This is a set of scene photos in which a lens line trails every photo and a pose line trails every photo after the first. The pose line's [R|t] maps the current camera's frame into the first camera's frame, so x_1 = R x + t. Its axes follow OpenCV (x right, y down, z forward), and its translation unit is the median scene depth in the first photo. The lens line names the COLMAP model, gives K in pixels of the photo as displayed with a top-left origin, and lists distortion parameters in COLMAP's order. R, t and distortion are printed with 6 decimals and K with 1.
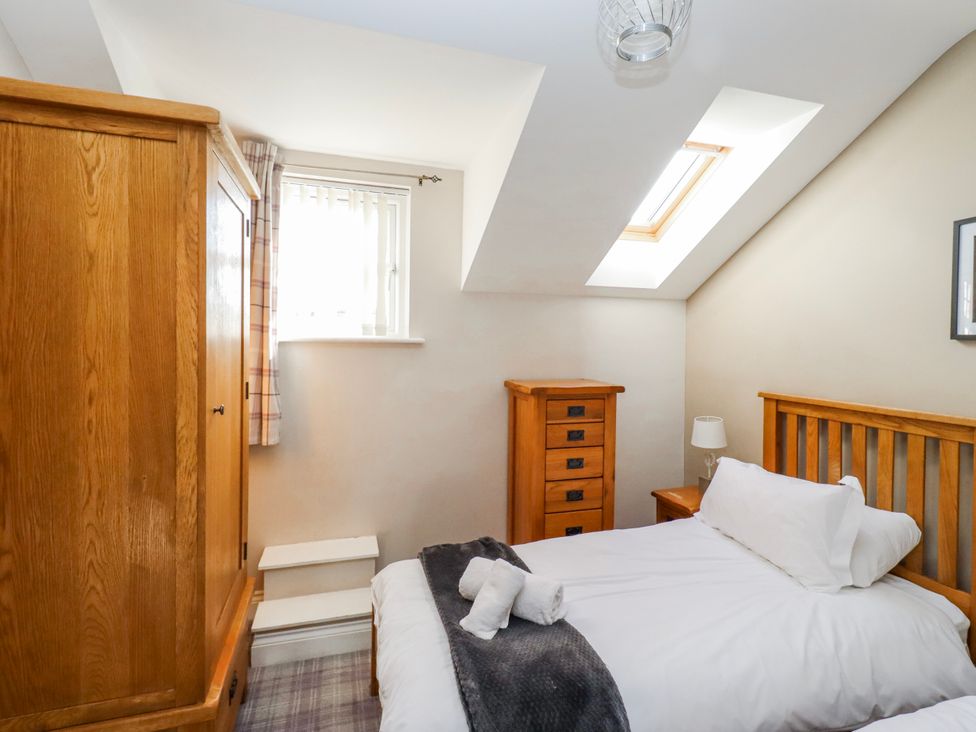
lens RADIAL K [[506.6, 0, 496.0], [0, 506.6, 349.8], [0, 0, 1]] dist [0.003664, -0.000765]
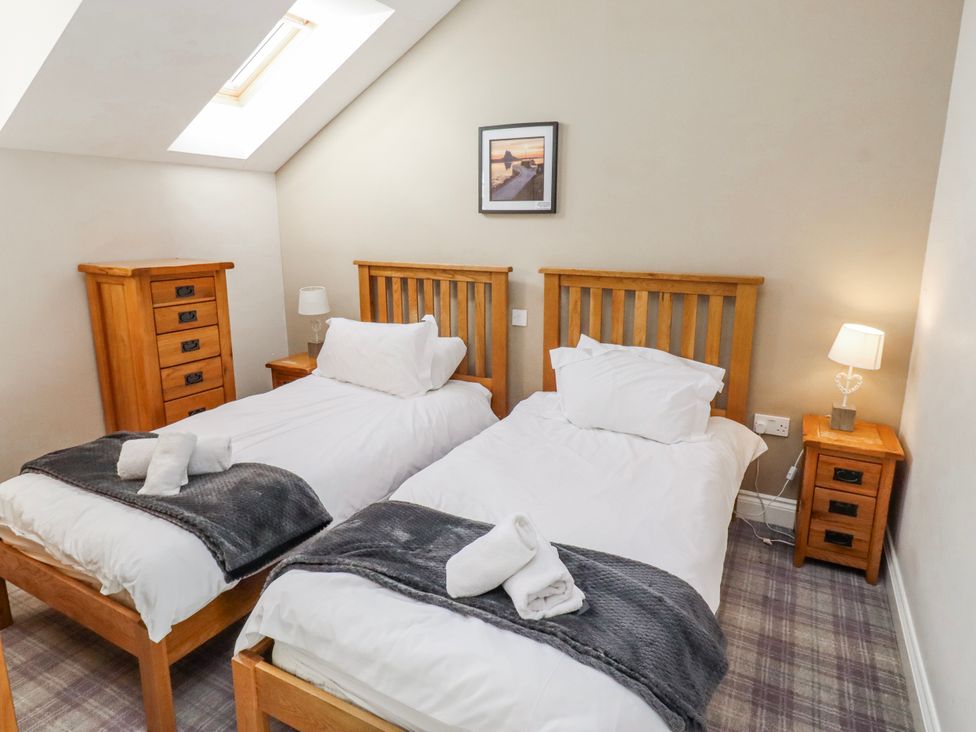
lens RADIAL K [[584.8, 0, 489.9], [0, 584.8, 335.3], [0, 0, 1]] dist [0.002098, 0.000321]
pose [[0.719451, -0.142114, 0.679849, -0.189741], [0.016303, 0.982028, 0.188028, 0.006548], [-0.694352, -0.124193, 0.708838, -0.176496]]
